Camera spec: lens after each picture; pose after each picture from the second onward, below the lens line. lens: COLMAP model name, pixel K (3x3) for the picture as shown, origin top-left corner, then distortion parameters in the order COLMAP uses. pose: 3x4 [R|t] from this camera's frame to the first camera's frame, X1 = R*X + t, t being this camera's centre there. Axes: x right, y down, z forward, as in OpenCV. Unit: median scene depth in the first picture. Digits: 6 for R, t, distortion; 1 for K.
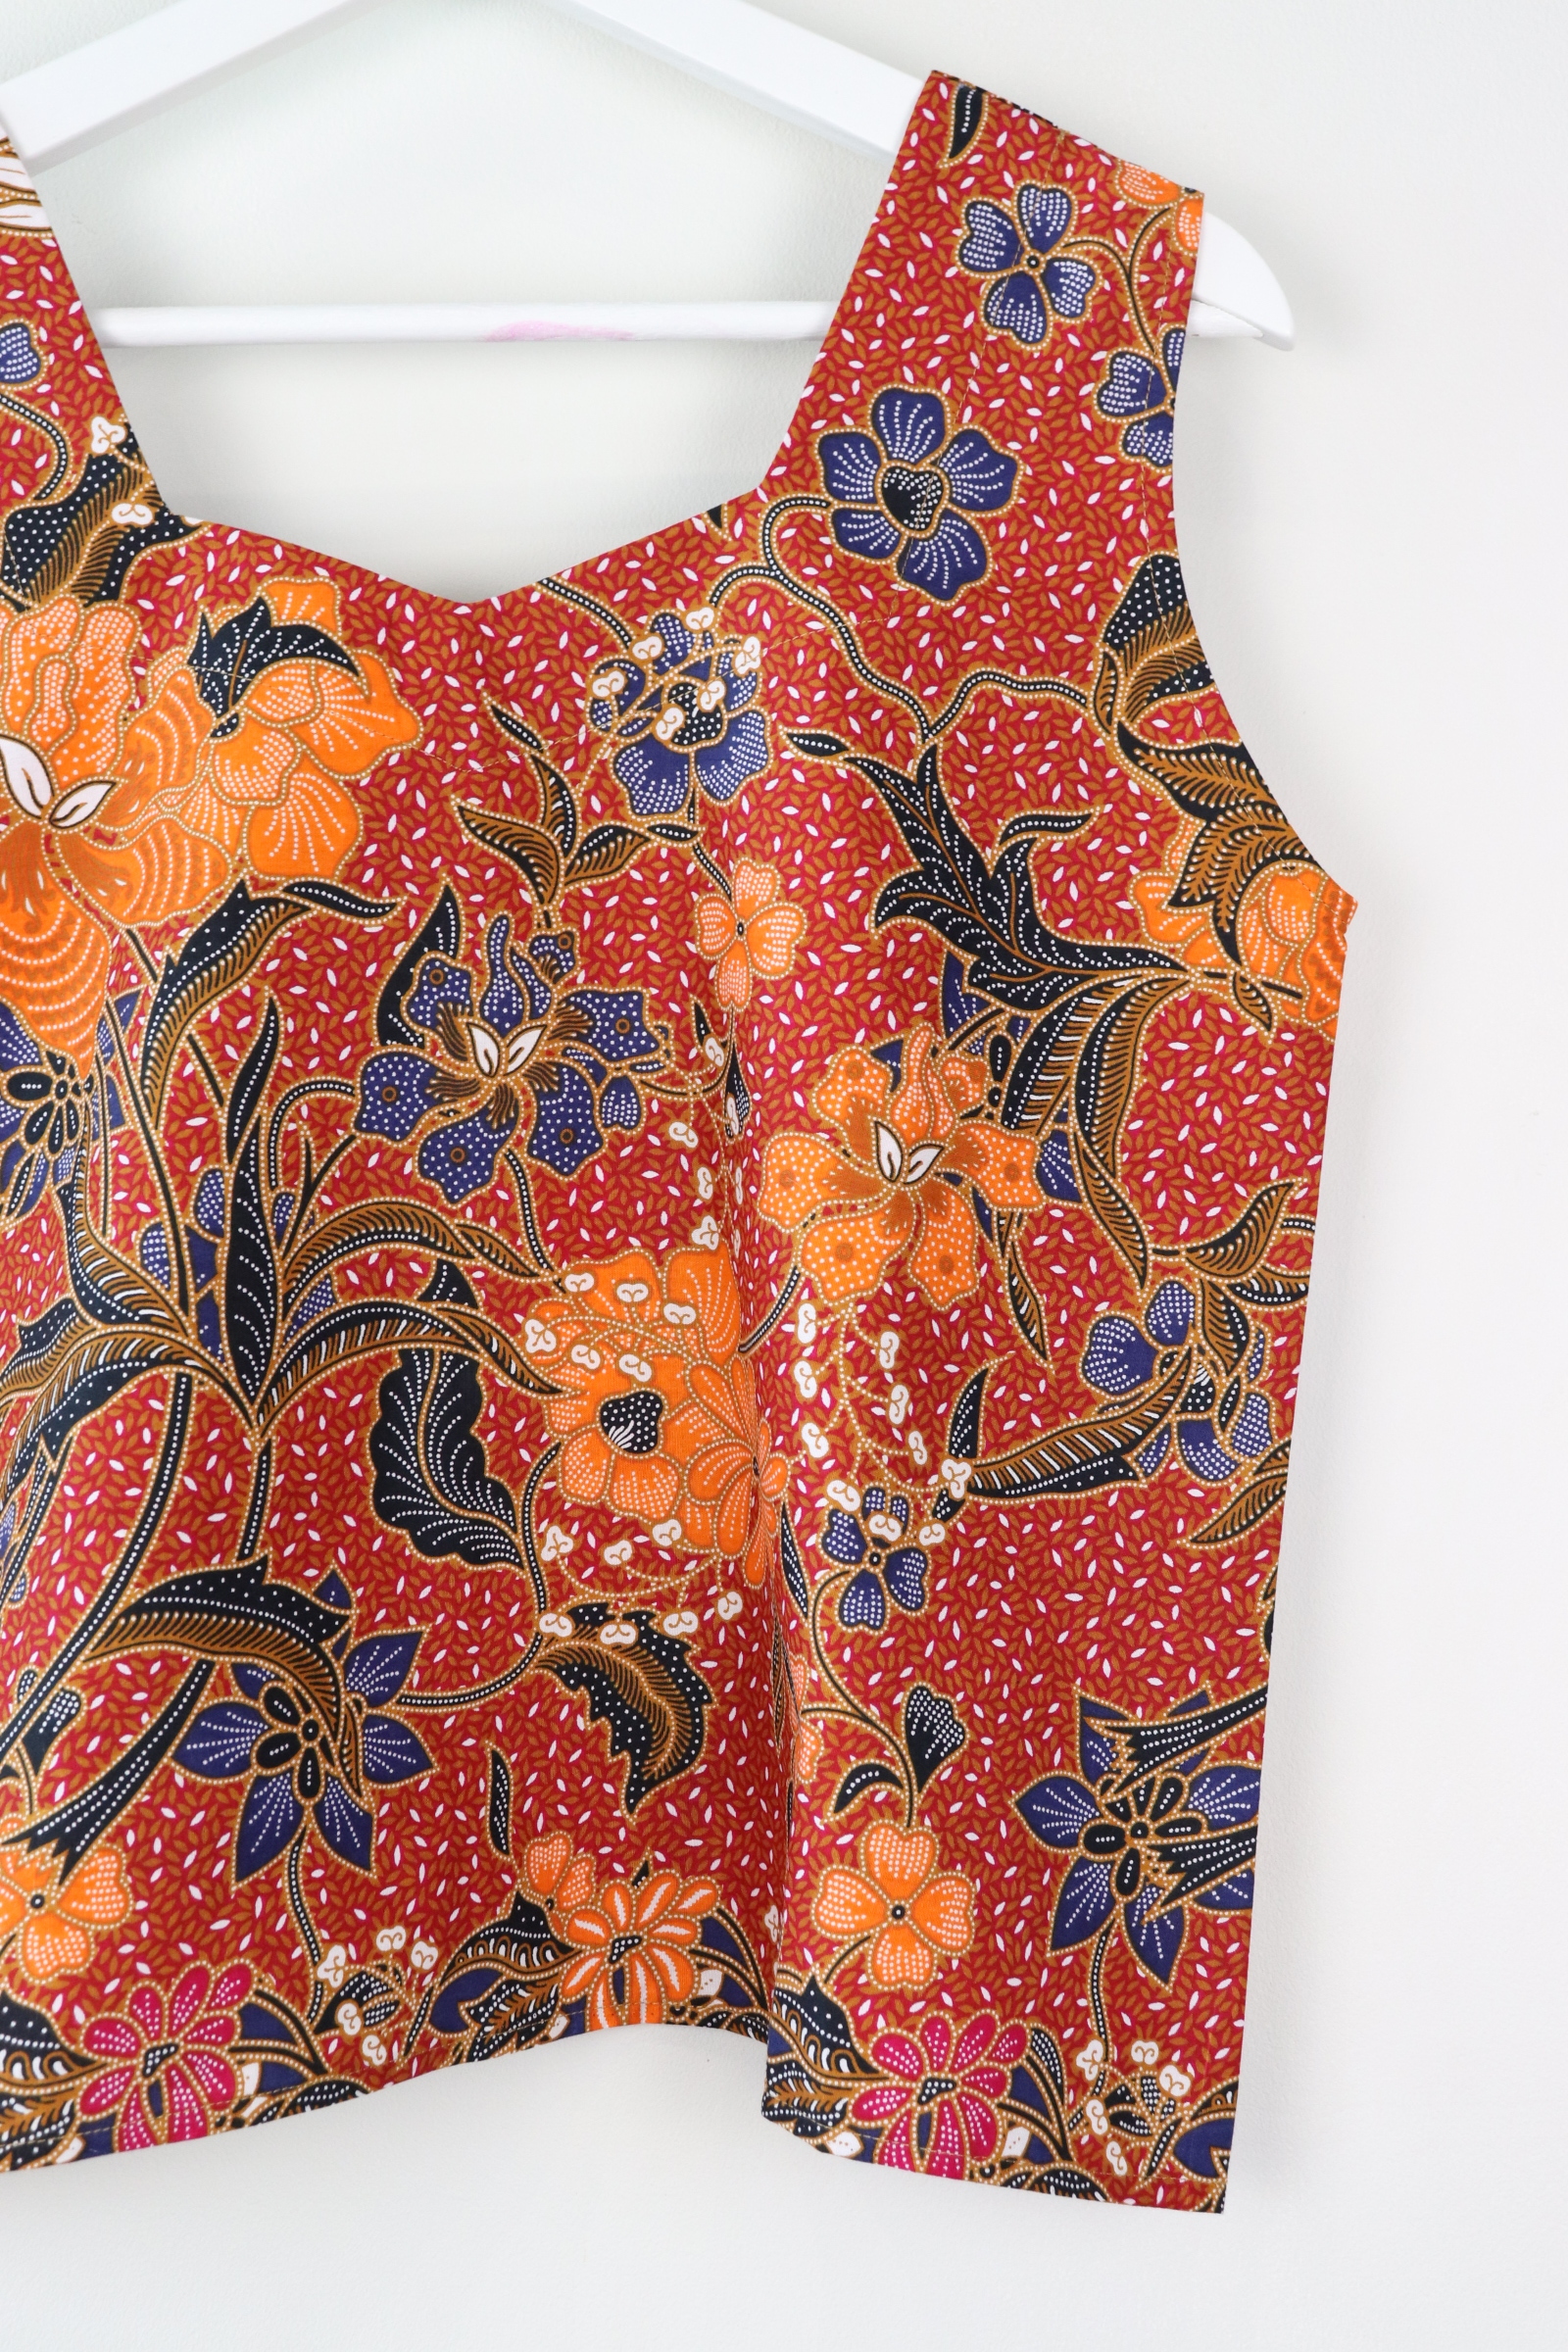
lens RADIAL K [[3381.4, 0, 772.0], [0, 3381.4, 1173.7], [0, 0, 1]] dist [0.051440, 0.000000]
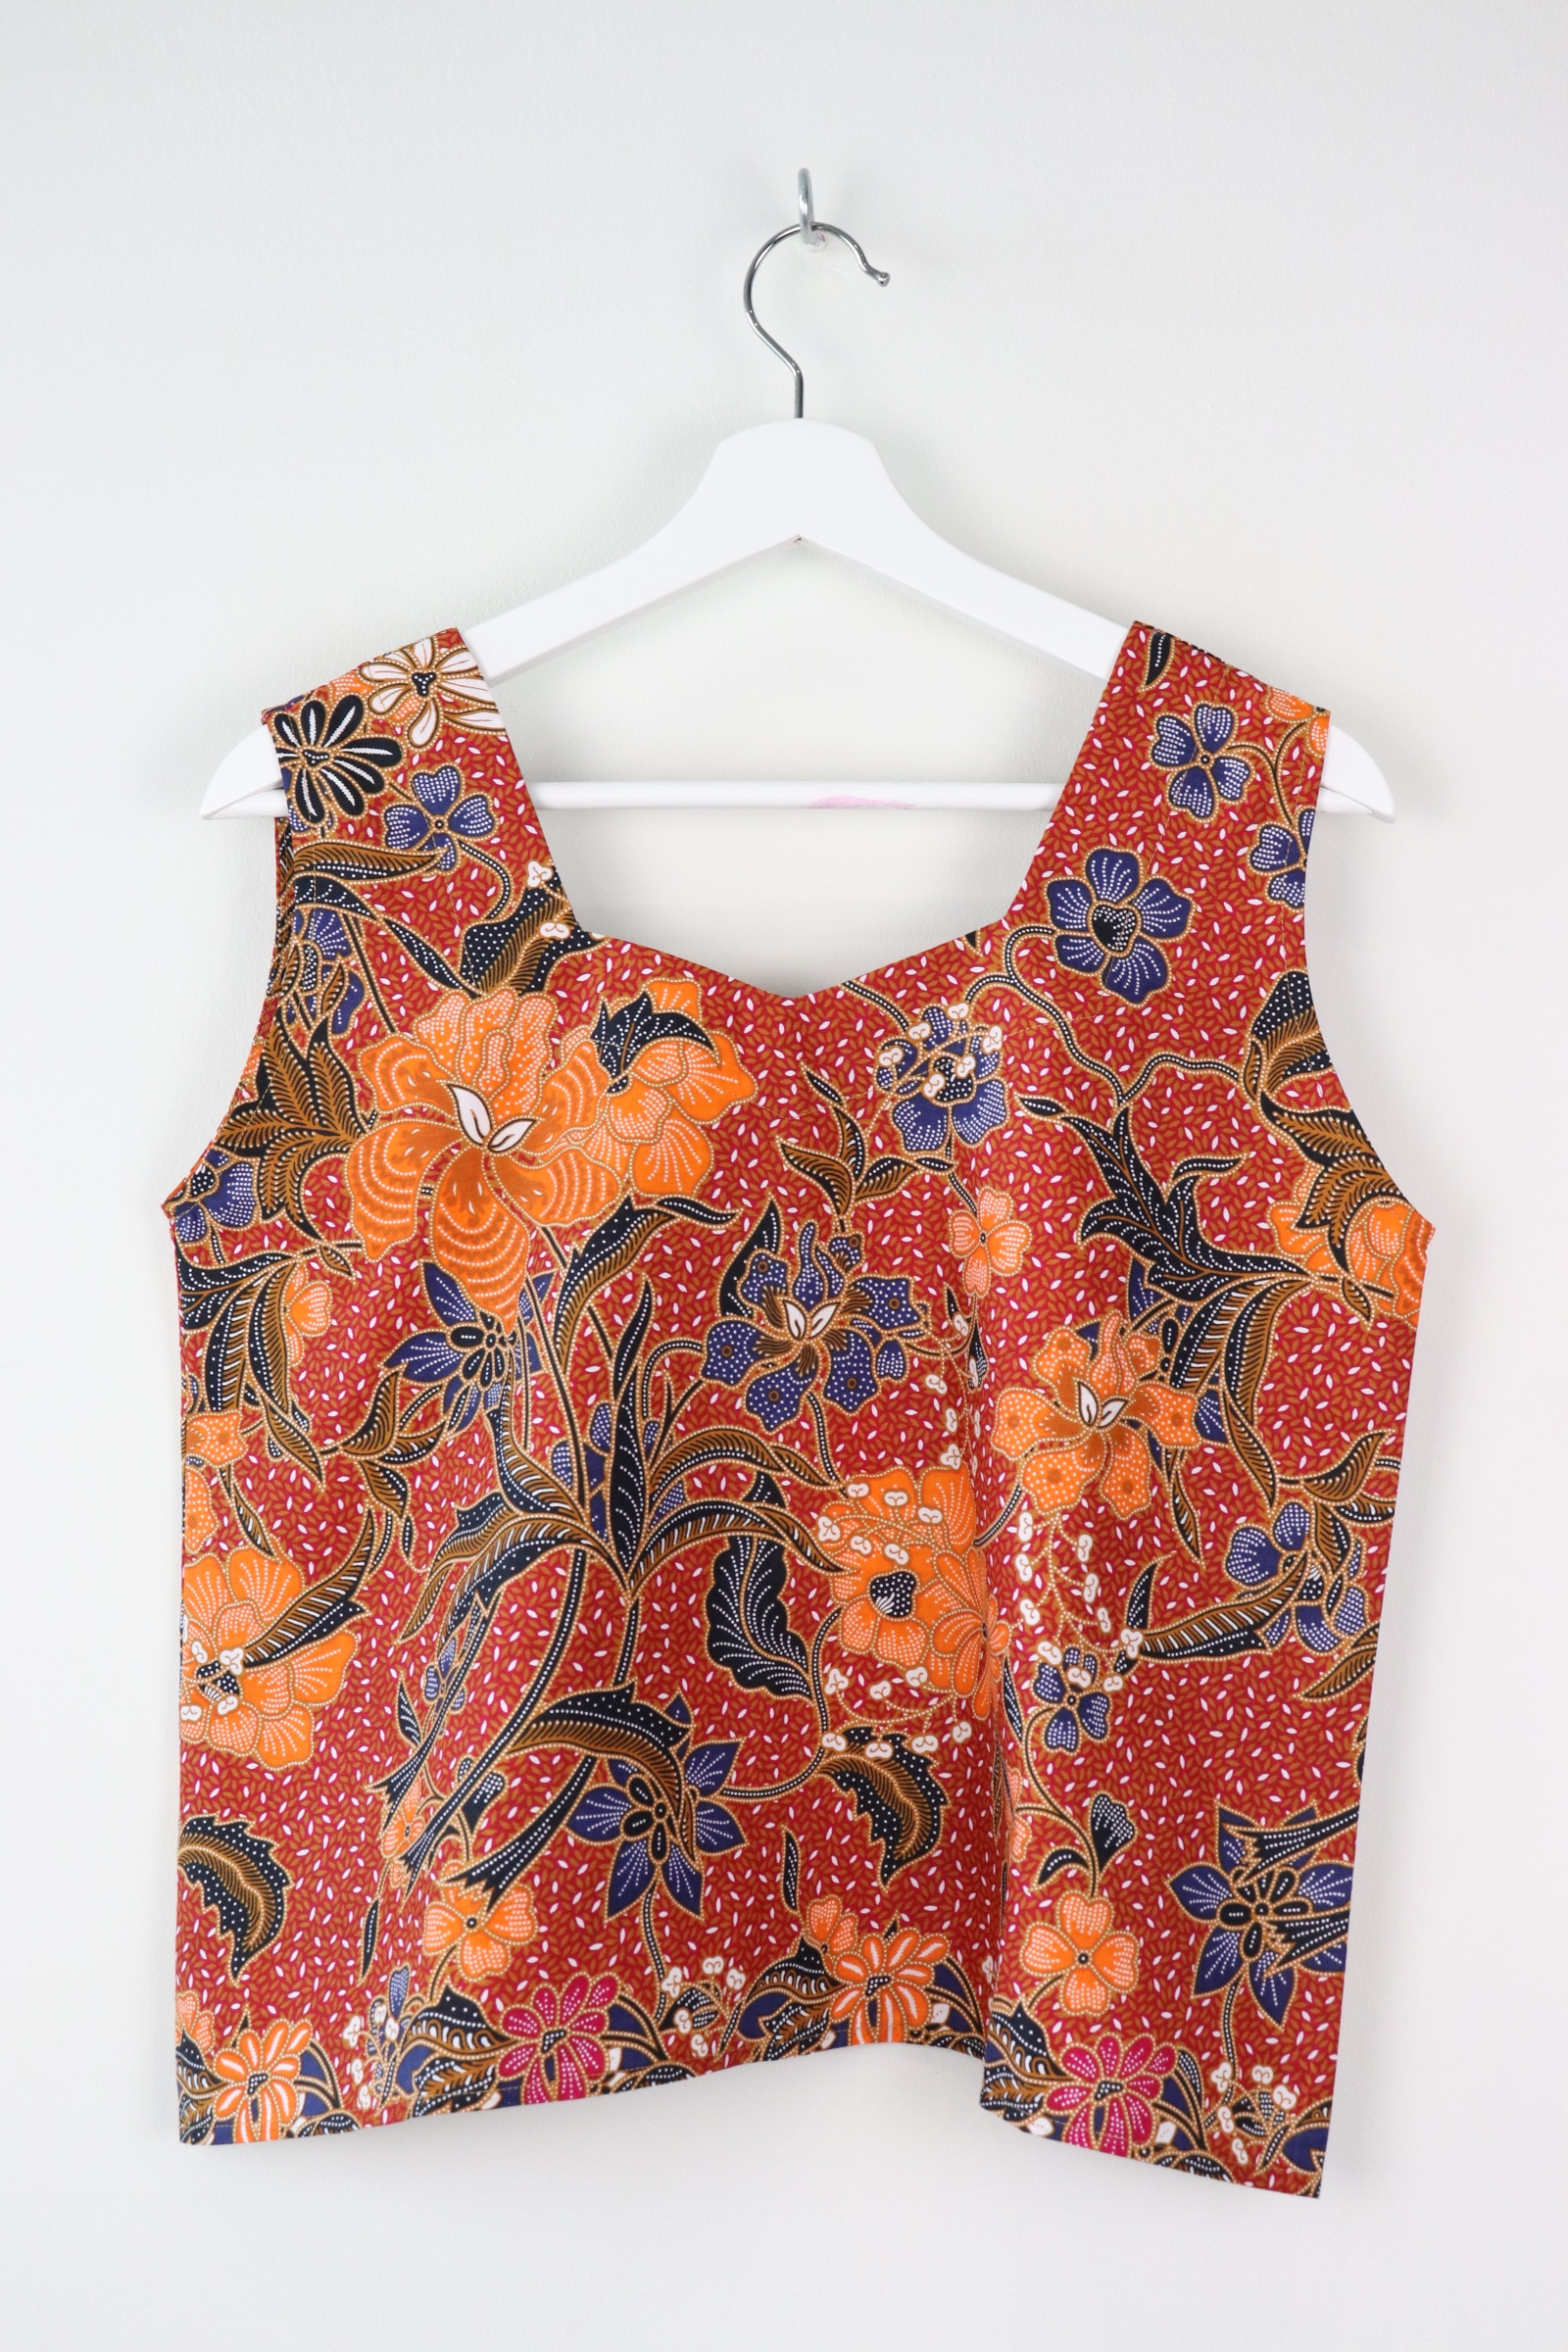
lens RADIAL K [[3462.1, 0, 748.5], [0, 3462.1, 1129.6], [0, 0, 1]] dist [0.029649, 0.000000]
pose [[0.998216, 0.024357, -0.054519, -0.028683], [-0.027413, 0.998053, -0.056026, -0.034404], [0.053048, 0.057420, 0.996940, -0.415782]]
